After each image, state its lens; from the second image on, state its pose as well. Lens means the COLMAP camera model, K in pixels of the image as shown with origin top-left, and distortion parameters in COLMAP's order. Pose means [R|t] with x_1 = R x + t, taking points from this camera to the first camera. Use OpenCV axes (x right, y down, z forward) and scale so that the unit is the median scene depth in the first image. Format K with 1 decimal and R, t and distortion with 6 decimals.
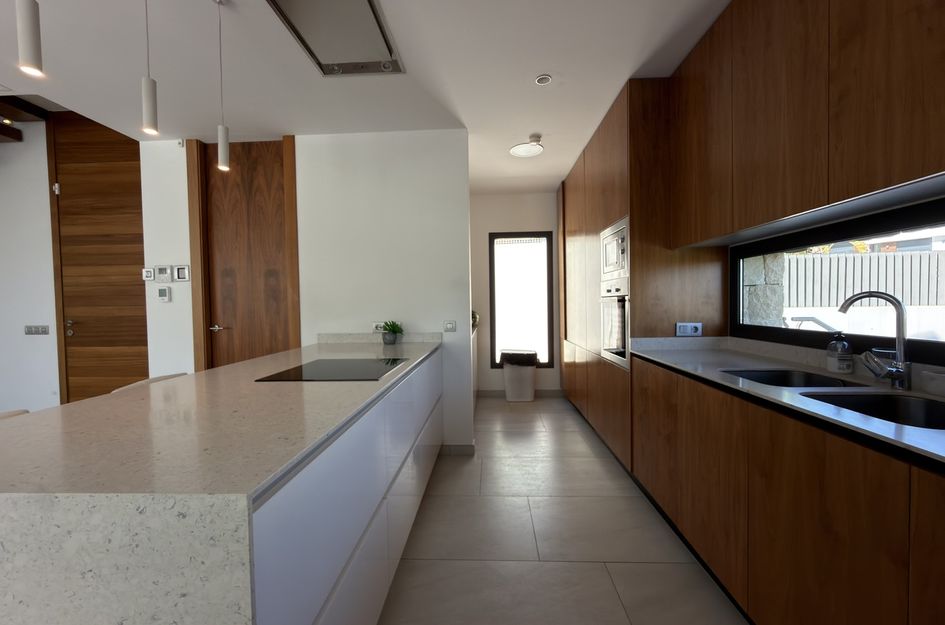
lens RADIAL K [[383.2, 0, 472.8], [0, 383.2, 313.3], [0, 0, 1]] dist [-0.001913, 0.000665]
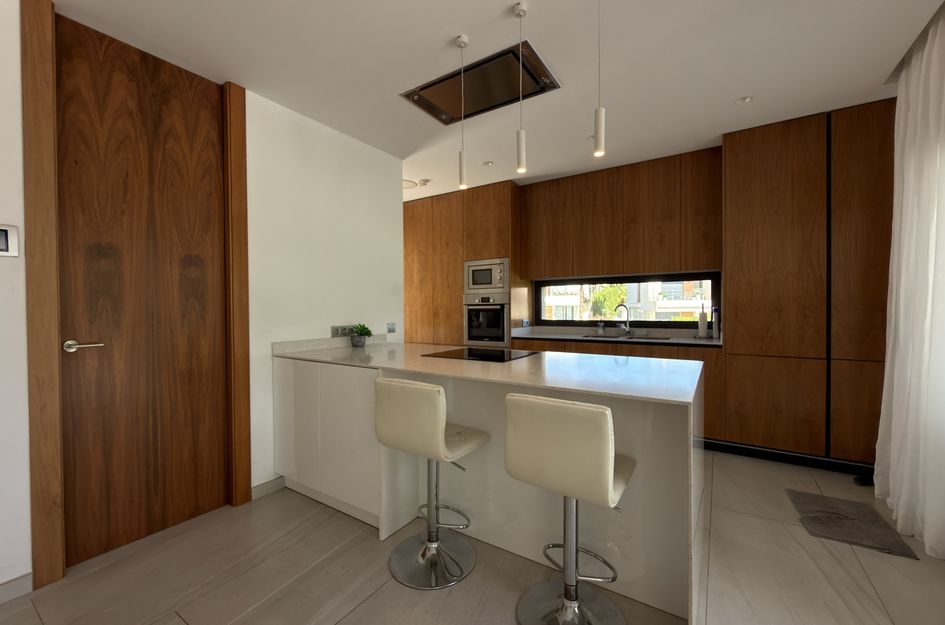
lens RADIAL K [[383.2, 0, 471.2], [0, 383.2, 312.5], [0, 0, 1]] dist [-0.001913, 0.000665]
pose [[0.505028, 0.004432, 0.863092, -0.874158], [0.024194, 0.999521, -0.019290, 0.014859], [-0.862764, 0.030624, 0.504679, 0.219058]]
